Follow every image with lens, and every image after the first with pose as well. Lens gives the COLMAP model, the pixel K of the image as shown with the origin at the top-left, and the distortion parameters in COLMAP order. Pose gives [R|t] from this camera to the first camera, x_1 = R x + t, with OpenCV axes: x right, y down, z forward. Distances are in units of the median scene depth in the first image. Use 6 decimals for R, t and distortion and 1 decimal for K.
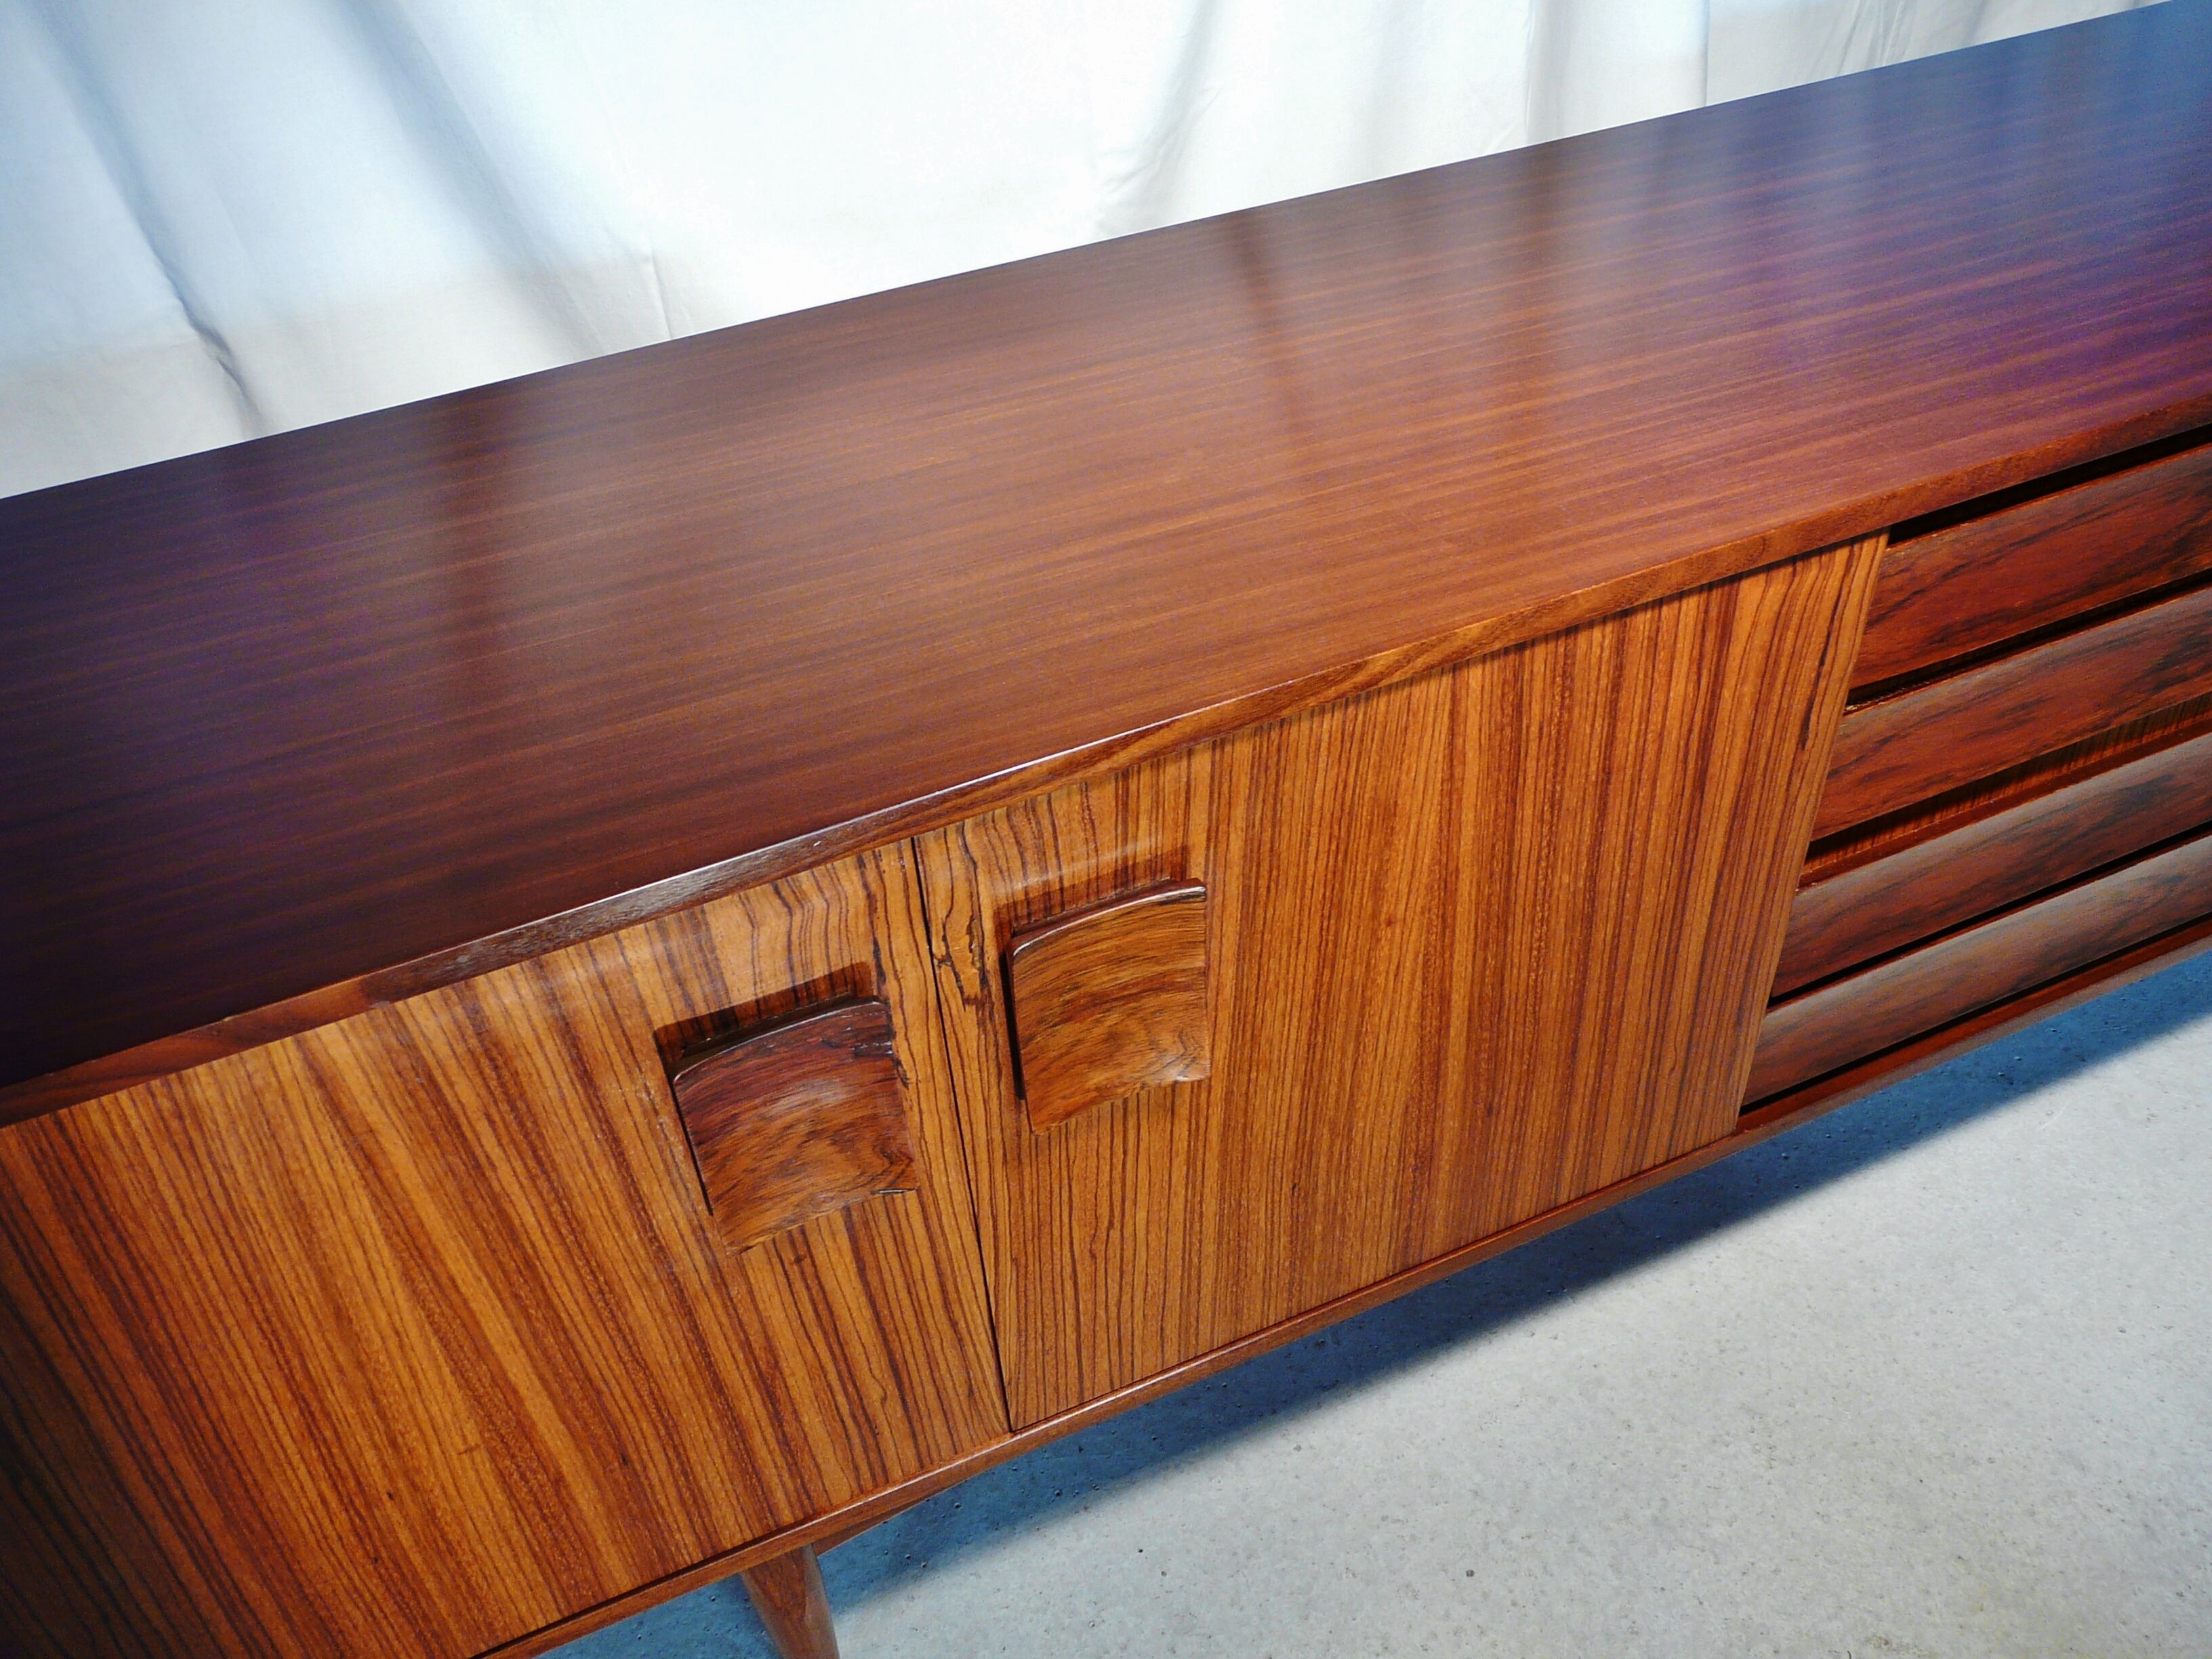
lens RADIAL K [[1866.4, 0, 1106.0], [0, 1866.4, 829.5], [0, 0, 1]] dist [-0.085225, 0.117659]
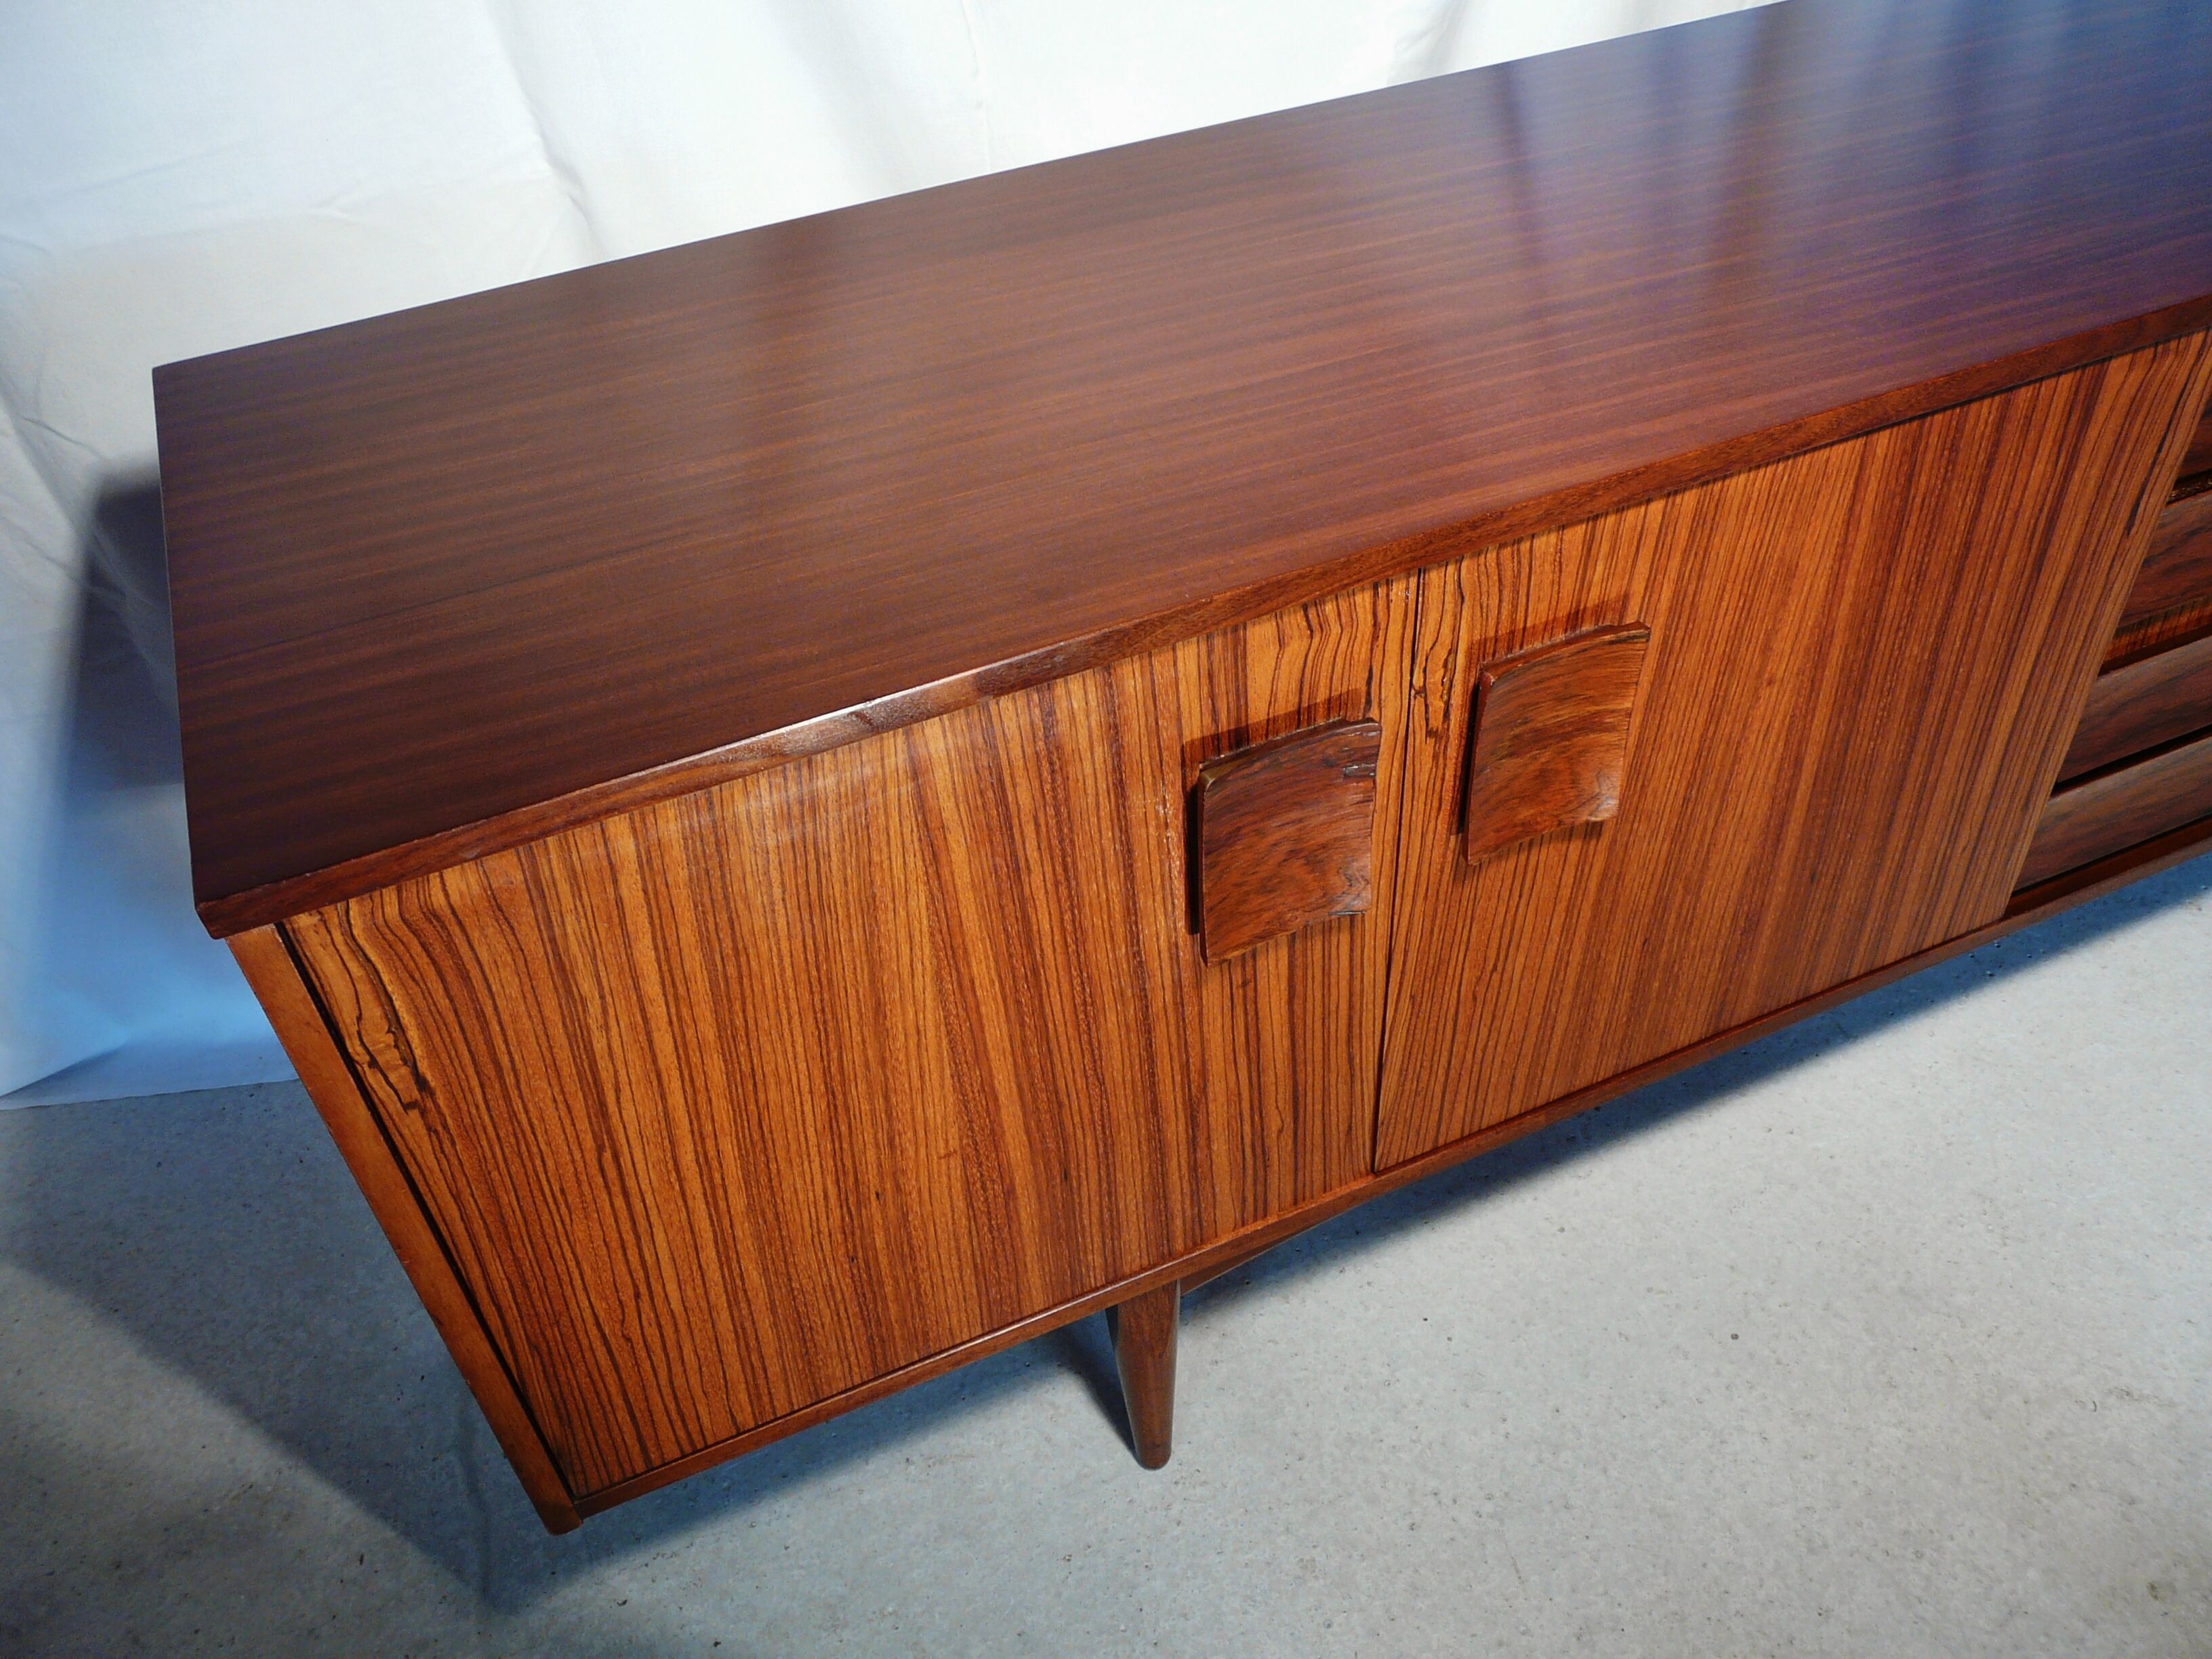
lens RADIAL K [[1866.4, 0, 1106.0], [0, 1866.4, 829.5], [0, 0, 1]] dist [-0.085225, 0.117659]
pose [[0.999994, 0.002138, 0.002871, -0.236157], [-0.002226, 0.999517, 0.030981, 0.100853], [-0.002804, -0.030987, 0.999516, -0.092646]]
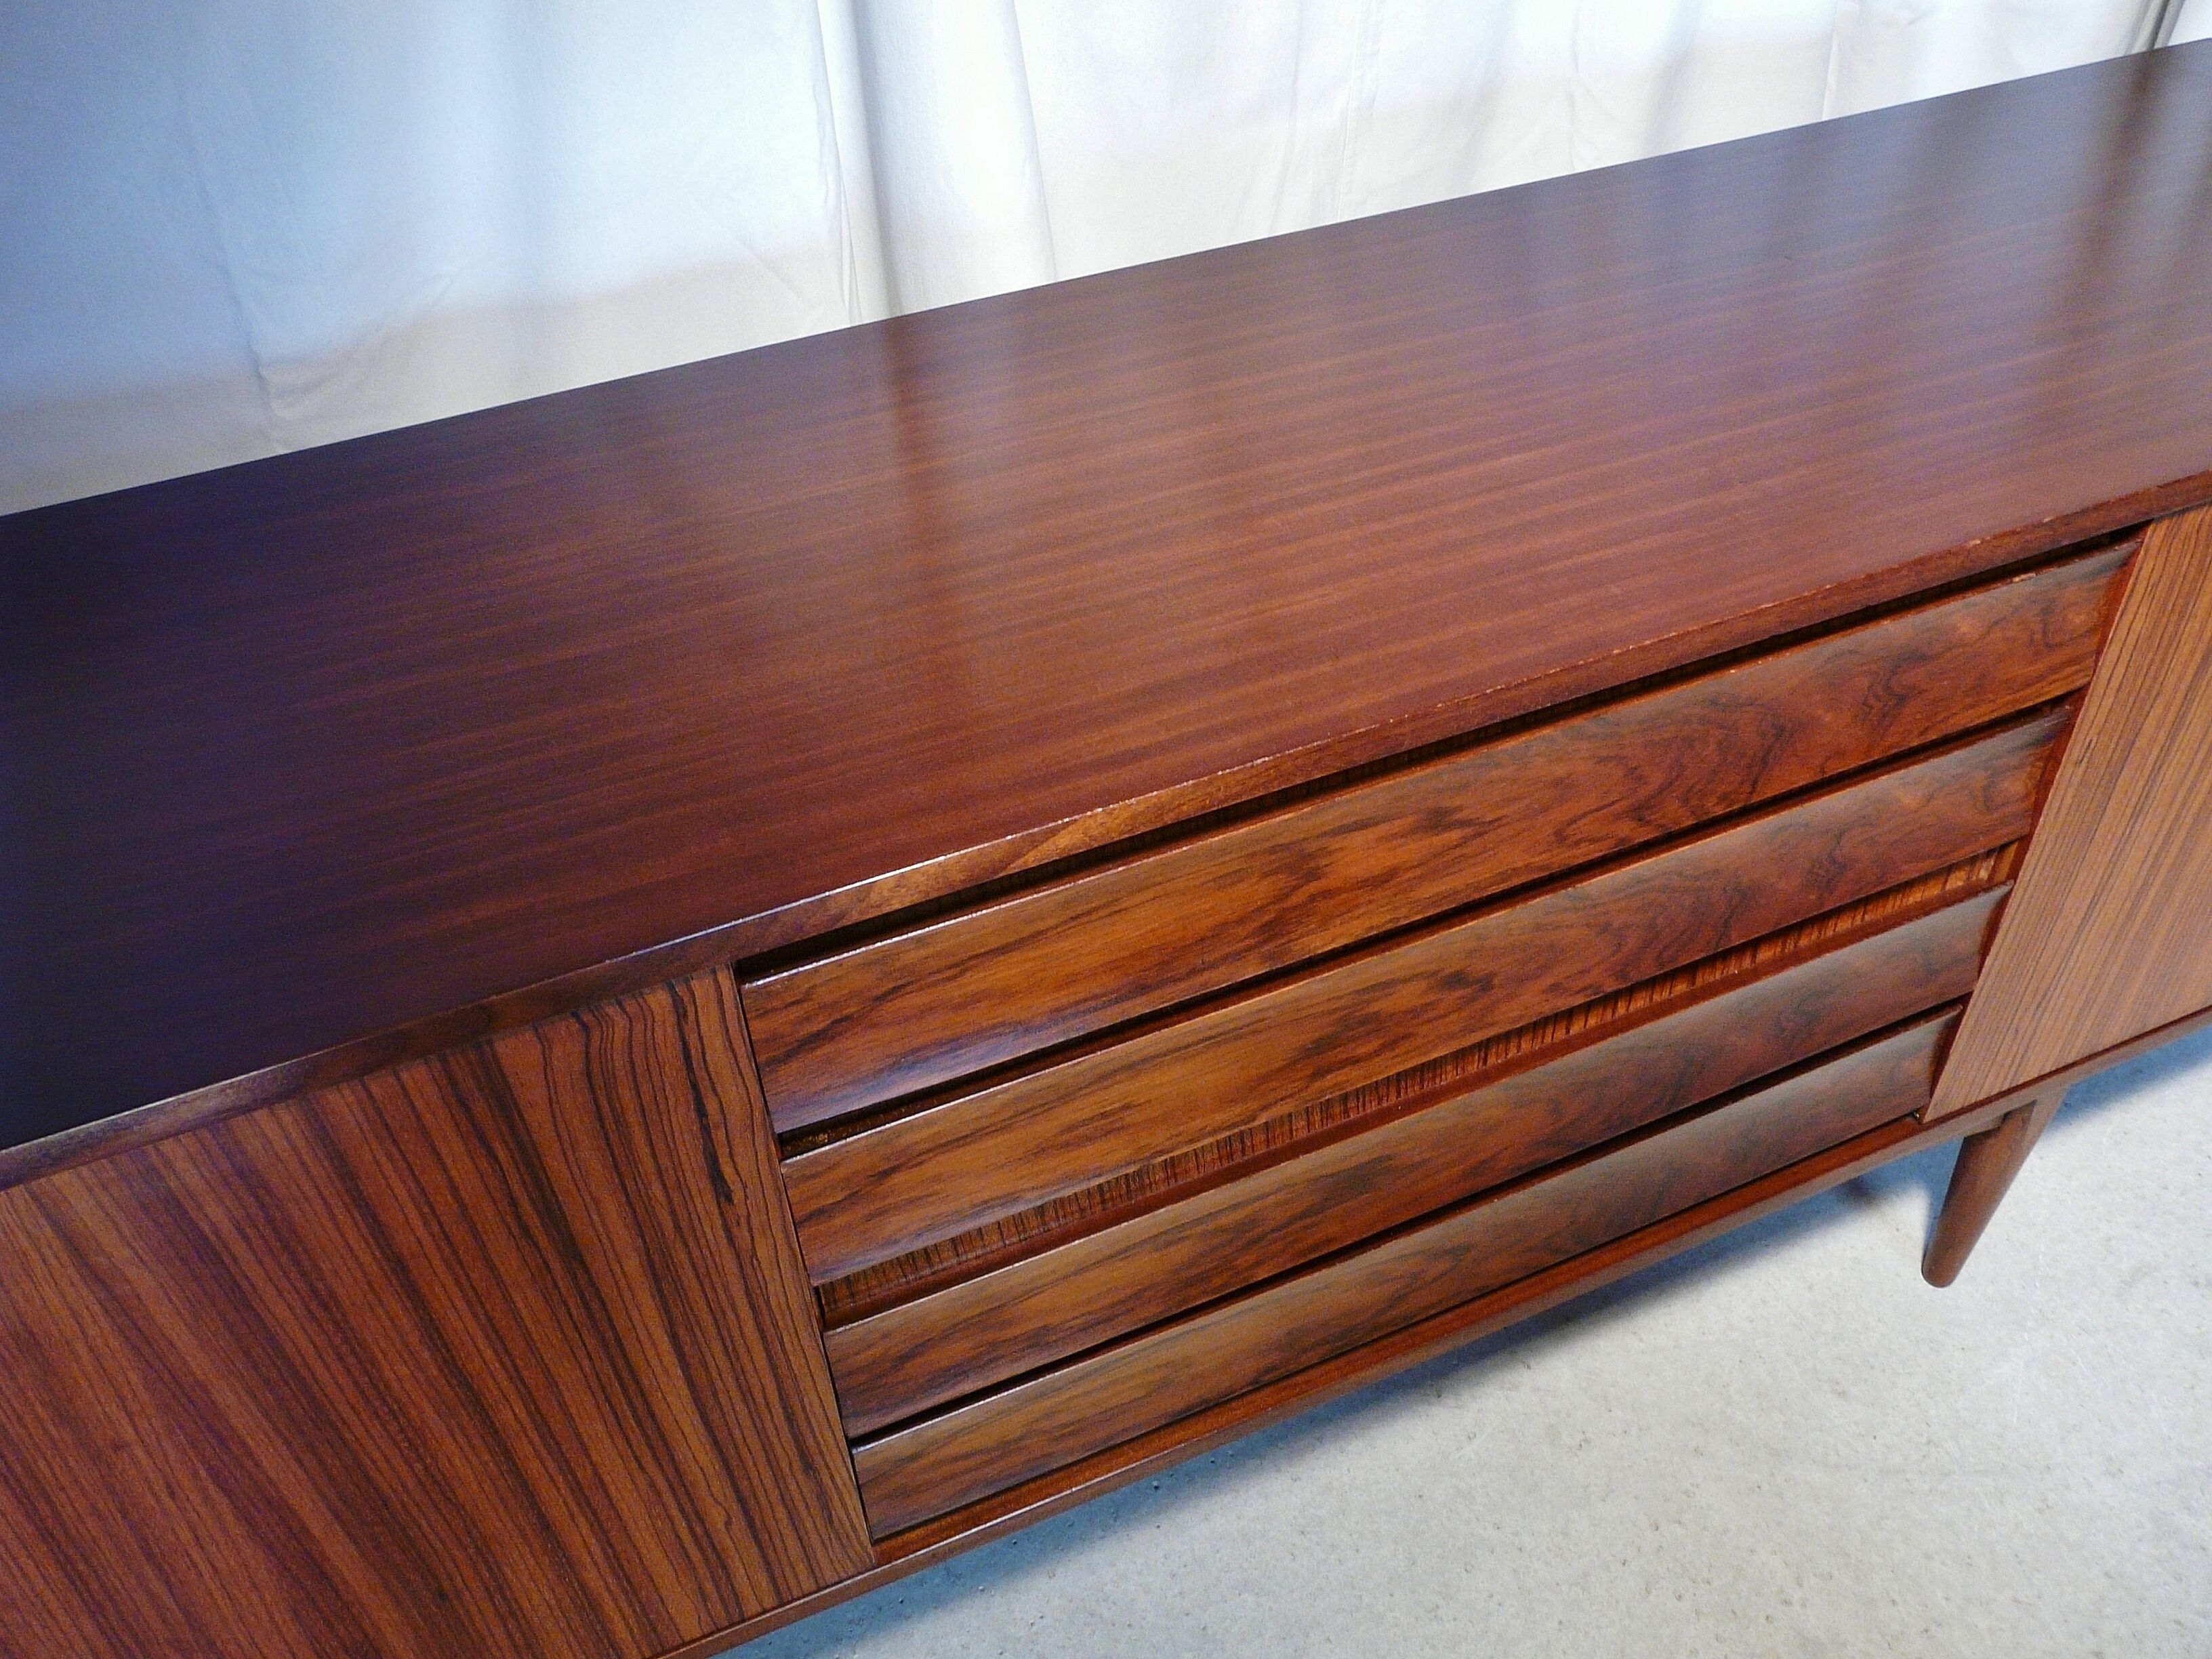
lens RADIAL K [[1866.4, 0, 1106.0], [0, 1866.4, 829.5], [0, 0, 1]] dist [-0.085225, 0.117659]
pose [[0.999852, 0.014181, 0.009696, 0.540347], [-0.014145, 0.999893, -0.003752, -0.206728], [-0.009748, 0.003614, 0.999946, 0.212879]]
